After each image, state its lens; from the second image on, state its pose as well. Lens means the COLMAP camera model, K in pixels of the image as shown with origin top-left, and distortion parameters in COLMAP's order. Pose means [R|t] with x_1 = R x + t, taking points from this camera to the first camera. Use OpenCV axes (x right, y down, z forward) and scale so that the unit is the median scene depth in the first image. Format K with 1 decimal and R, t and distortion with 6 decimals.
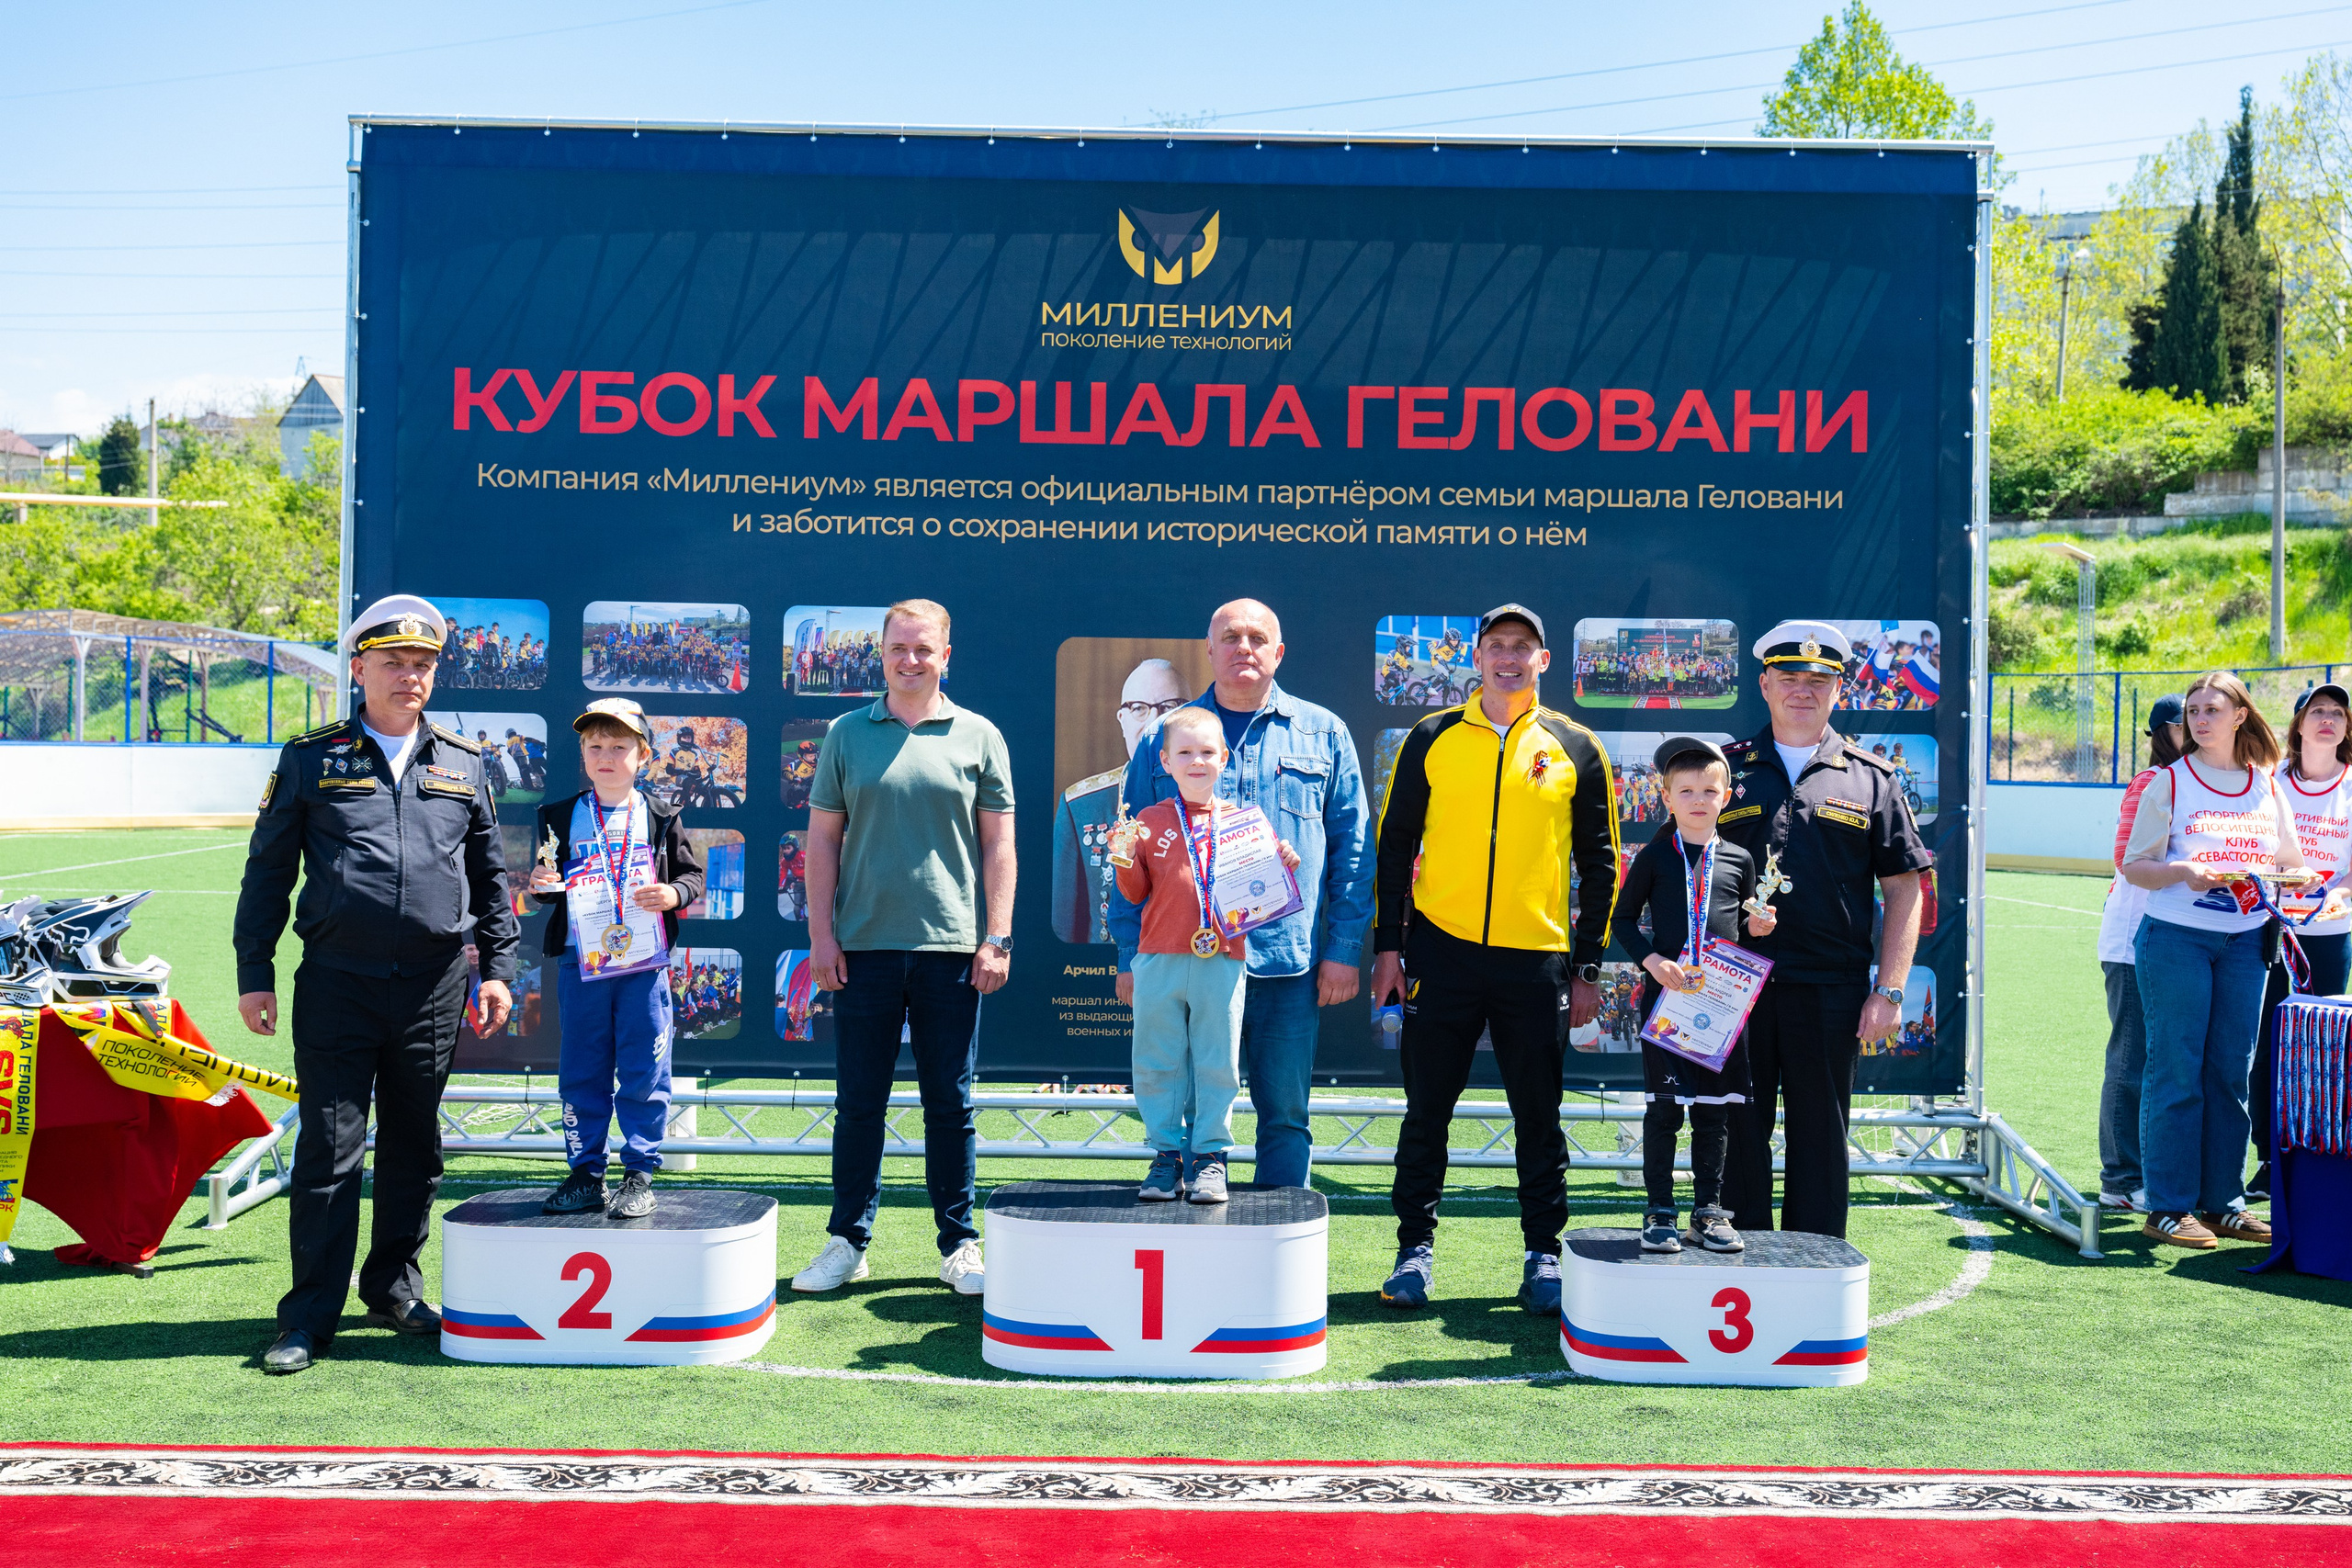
lens RADIAL K [[2671.5, 0, 1185.0], [0, 2671.5, 772.4], [0, 0, 1]] dist [0.001864, 0.000000]
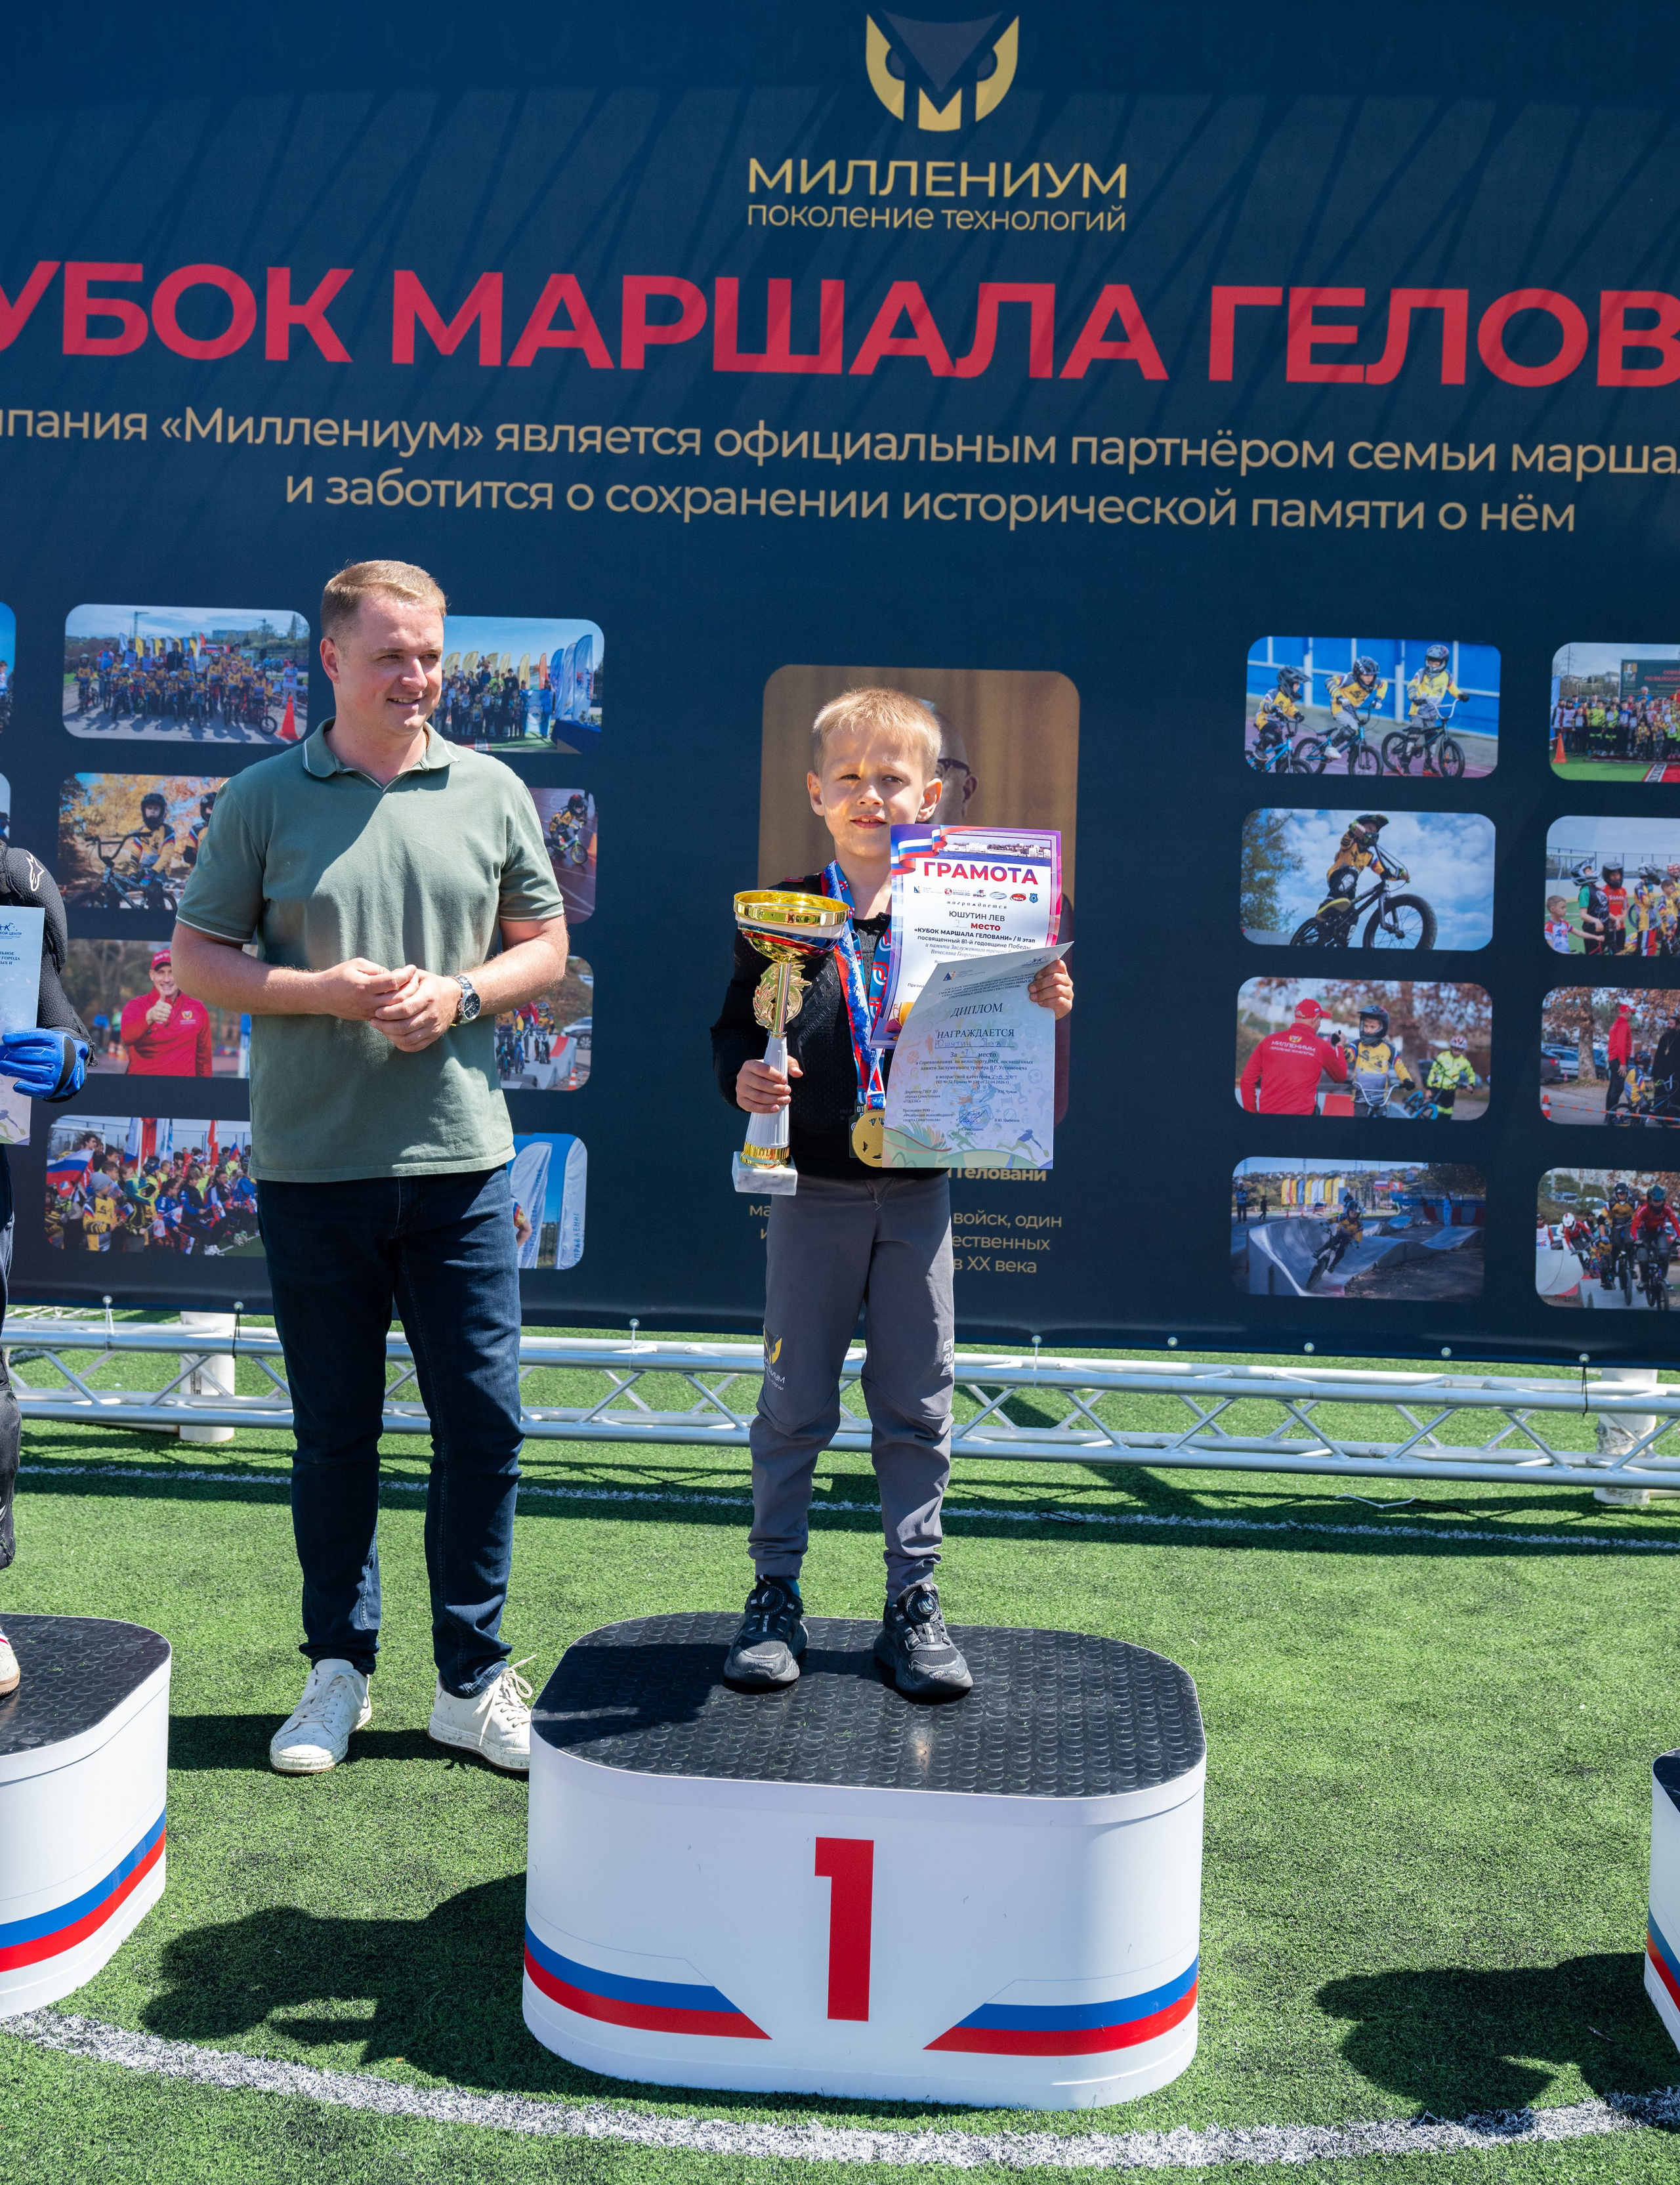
lens RADIAL K [[2475.7, 0, 849.6], [0, 2475.7, 913.2], [0, 0, 1]] dist [0.008504, 0.000000]
pose [[0.998526, 0.014695, -0.052244, 0.006216], [-0.013793, 0.999750, 0.017583, 0.000165], [0.052489, -0.016836, 0.998480, 0.384017]]
